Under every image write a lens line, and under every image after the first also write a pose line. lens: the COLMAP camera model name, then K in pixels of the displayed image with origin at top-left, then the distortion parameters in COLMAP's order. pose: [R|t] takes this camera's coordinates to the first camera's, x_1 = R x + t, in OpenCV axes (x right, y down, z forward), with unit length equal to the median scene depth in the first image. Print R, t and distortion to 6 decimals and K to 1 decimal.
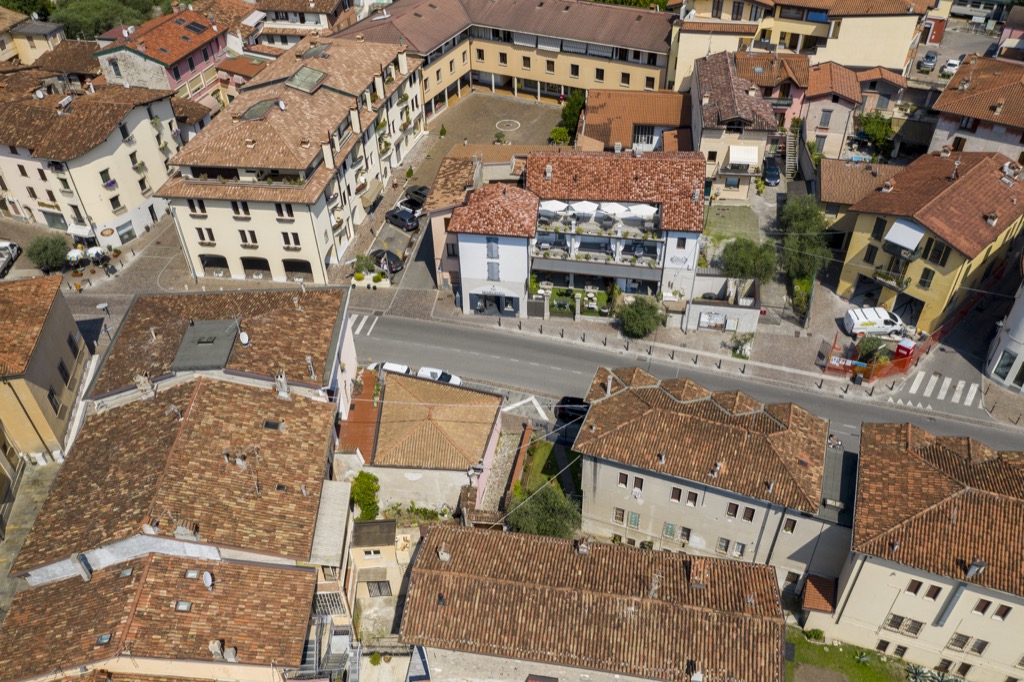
lens RADIAL K [[832.2, 0, 515.2], [0, 832.2, 361.8], [0, 0, 1]] dist [-0.004456, 0.004160]
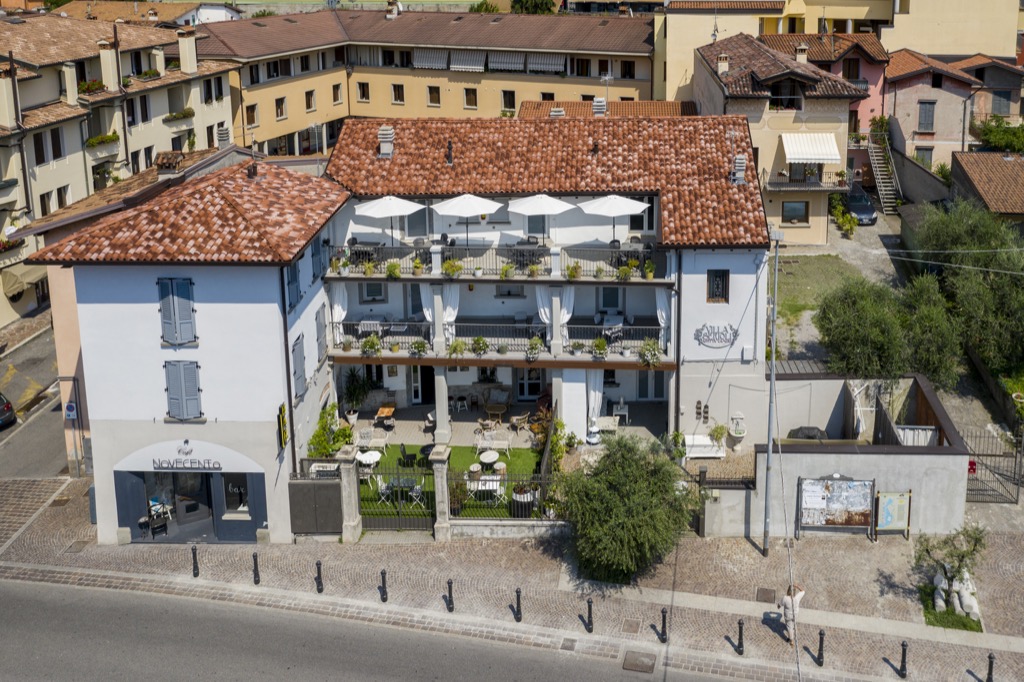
lens RADIAL K [[873.0, 0, 641.5], [0, 873.0, 63.9], [0, 0, 1]] dist [0.001552, -0.004617]
pose [[0.988639, -0.000030, 0.150308, 0.100894], [0.081150, 0.841843, -0.533587, -0.016092], [-0.126520, 0.539723, 0.832281, 0.594170]]
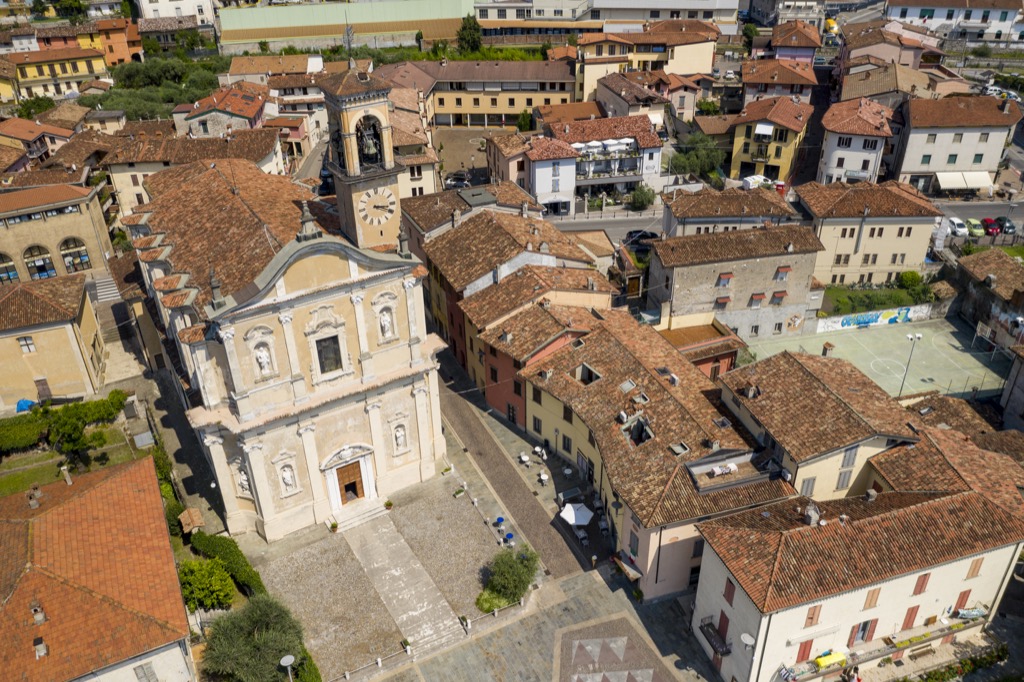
lens RADIAL K [[824.5, 0, 532.0], [0, 824.5, 363.6], [0, 0, 1]] dist [0.002412, -0.013469]
pose [[0.929495, -0.192589, 0.314562, -0.643911], [0.238068, 0.964670, -0.112850, 0.402553], [-0.281715, 0.179781, 0.942505, -0.474055]]
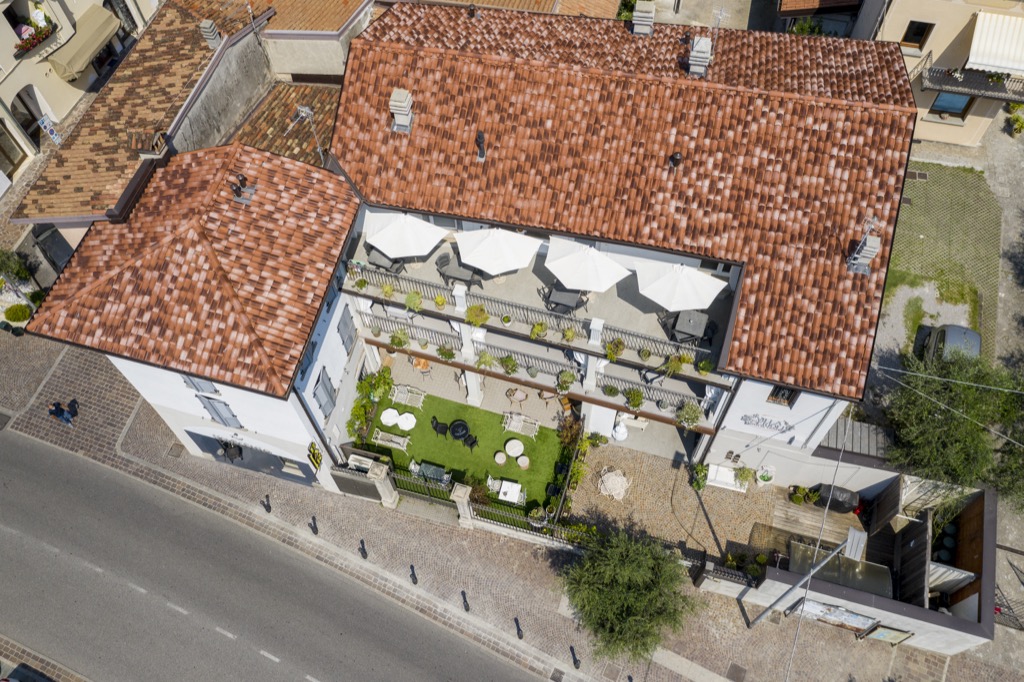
lens RADIAL K [[821.9, 0, 511.3], [0, 821.9, 367.3], [0, 0, 1]] dist [-0.000932, -0.000633]
pose [[0.992996, 0.100239, -0.062542, 0.110821], [-0.074211, 0.941060, 0.329999, -0.241709], [0.091935, -0.323047, 0.941907, 0.674383]]
